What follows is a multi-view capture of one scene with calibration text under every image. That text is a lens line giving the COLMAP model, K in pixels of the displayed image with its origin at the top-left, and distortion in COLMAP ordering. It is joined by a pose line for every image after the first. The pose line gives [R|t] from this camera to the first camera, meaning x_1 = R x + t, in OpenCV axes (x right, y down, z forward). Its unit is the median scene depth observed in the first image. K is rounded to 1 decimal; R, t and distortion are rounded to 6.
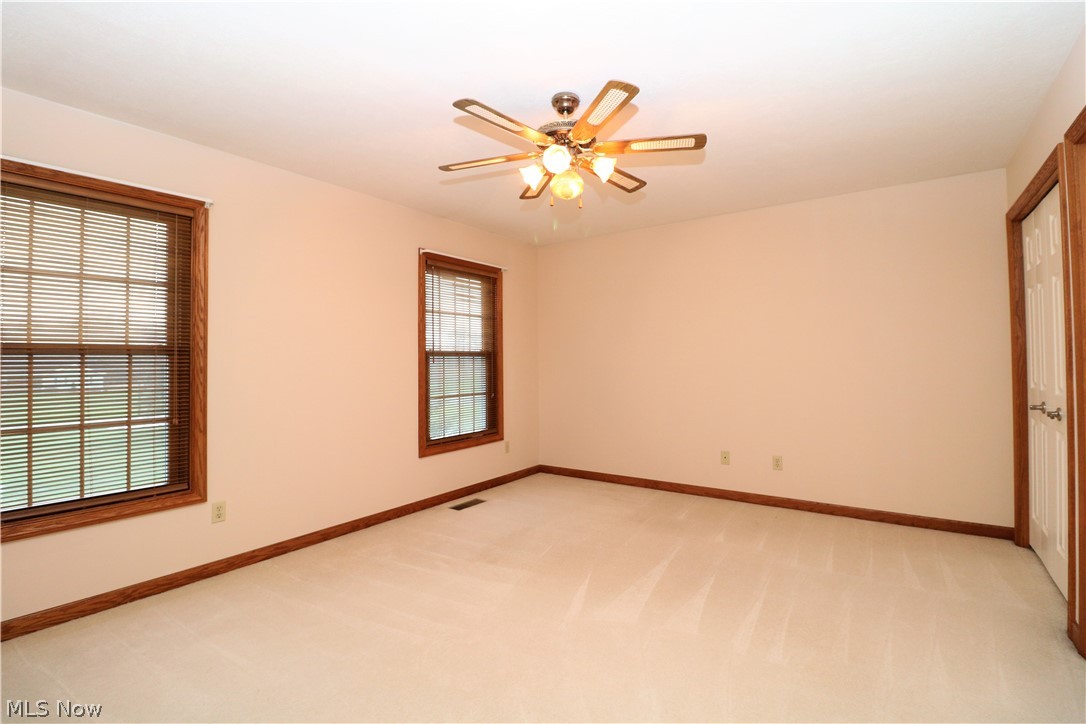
lens RADIAL K [[499.1, 0, 553.4], [0, 499.1, 355.0], [0, 0, 1]] dist [-0.010671, -0.000888]
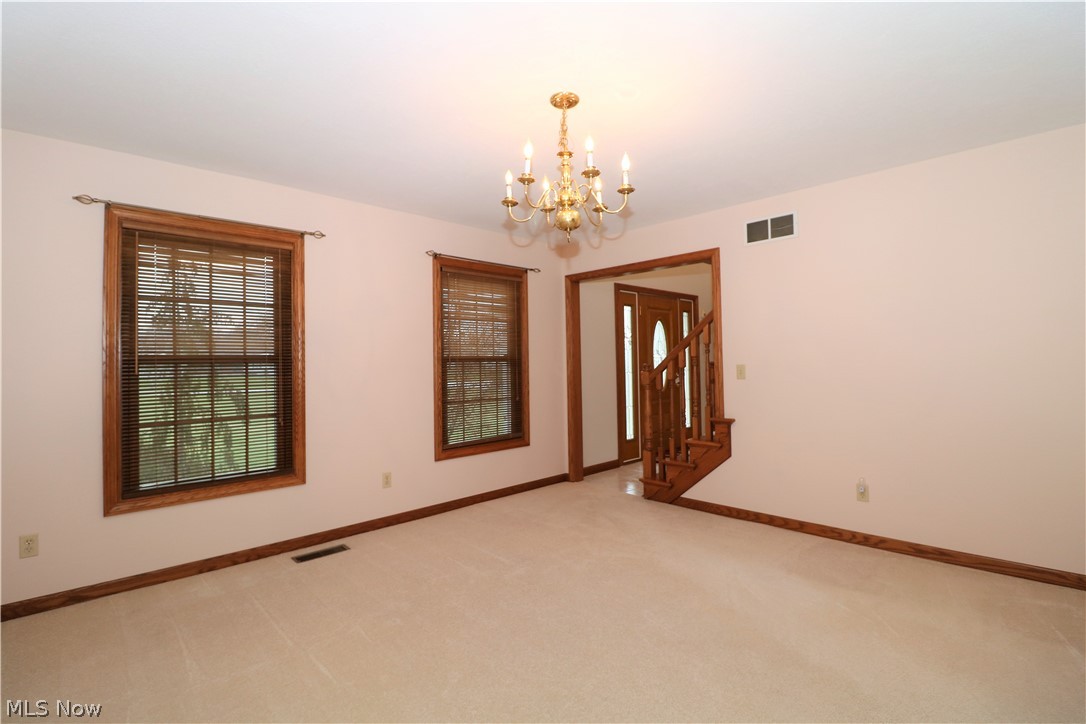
lens RADIAL K [[406.6, 0, 546.4], [0, 406.6, 355.8], [0, 0, 1]] dist [-0.000648, -0.000429]
pose [[0.953760, -0.015658, -0.300160, 0.179061], [0.013710, 0.999869, -0.008596, 0.000792], [0.300256, 0.004084, 0.953850, 0.249527]]
